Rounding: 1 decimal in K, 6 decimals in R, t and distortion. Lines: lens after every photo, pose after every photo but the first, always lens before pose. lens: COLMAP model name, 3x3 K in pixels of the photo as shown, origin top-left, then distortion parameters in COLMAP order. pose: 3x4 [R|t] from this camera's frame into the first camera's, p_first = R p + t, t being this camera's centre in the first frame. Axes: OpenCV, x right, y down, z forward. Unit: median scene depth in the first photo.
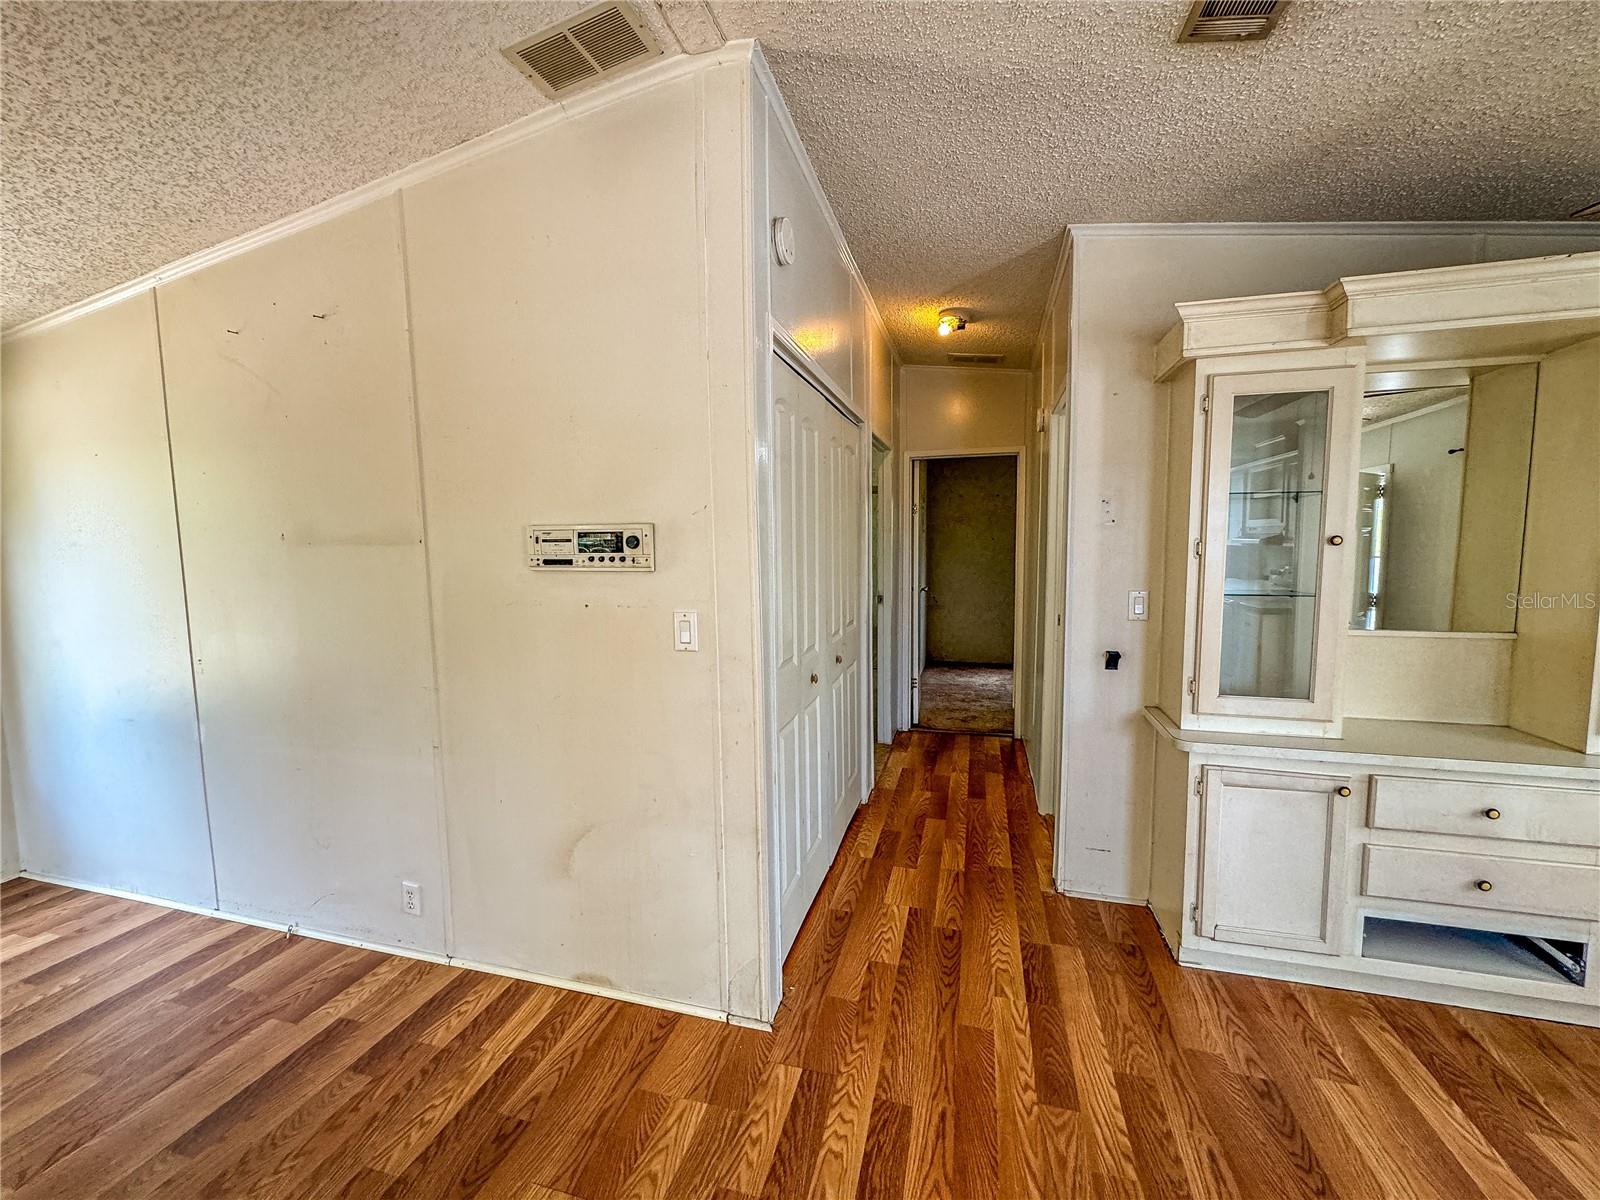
lens RADIAL K [[635.4, 0, 800.2], [0, 635.4, 599.9], [0, 0, 1]] dist [-0.002118, 0.000396]
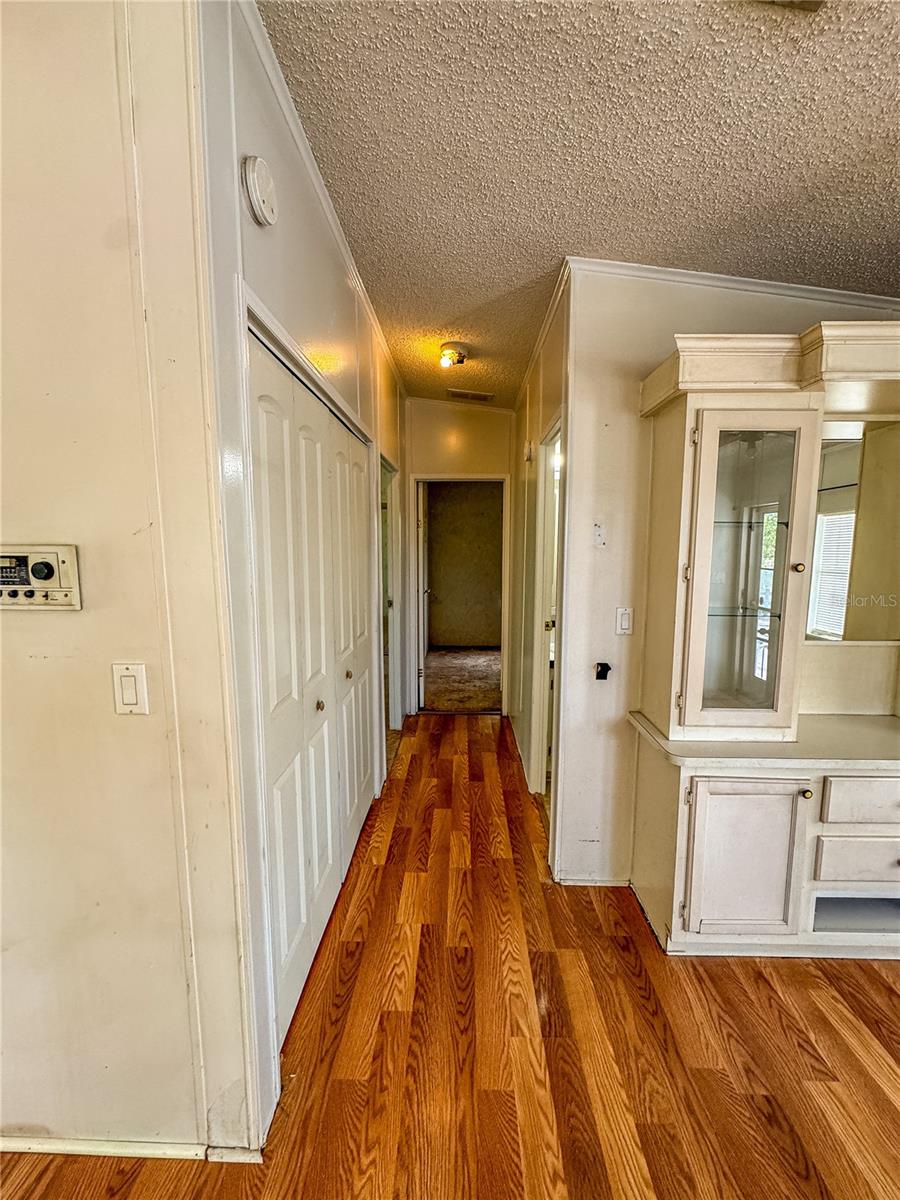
lens RADIAL K [[476.6, 0, 451.0], [0, 476.6, 598.0], [0, 0, 1]] dist [-0.002118, 0.000396]
pose [[0.969033, -0.014208, 0.246522, 0.047348], [0.008914, 0.999705, 0.022576, -0.062104], [-0.246770, -0.019680, 0.968874, 0.328249]]
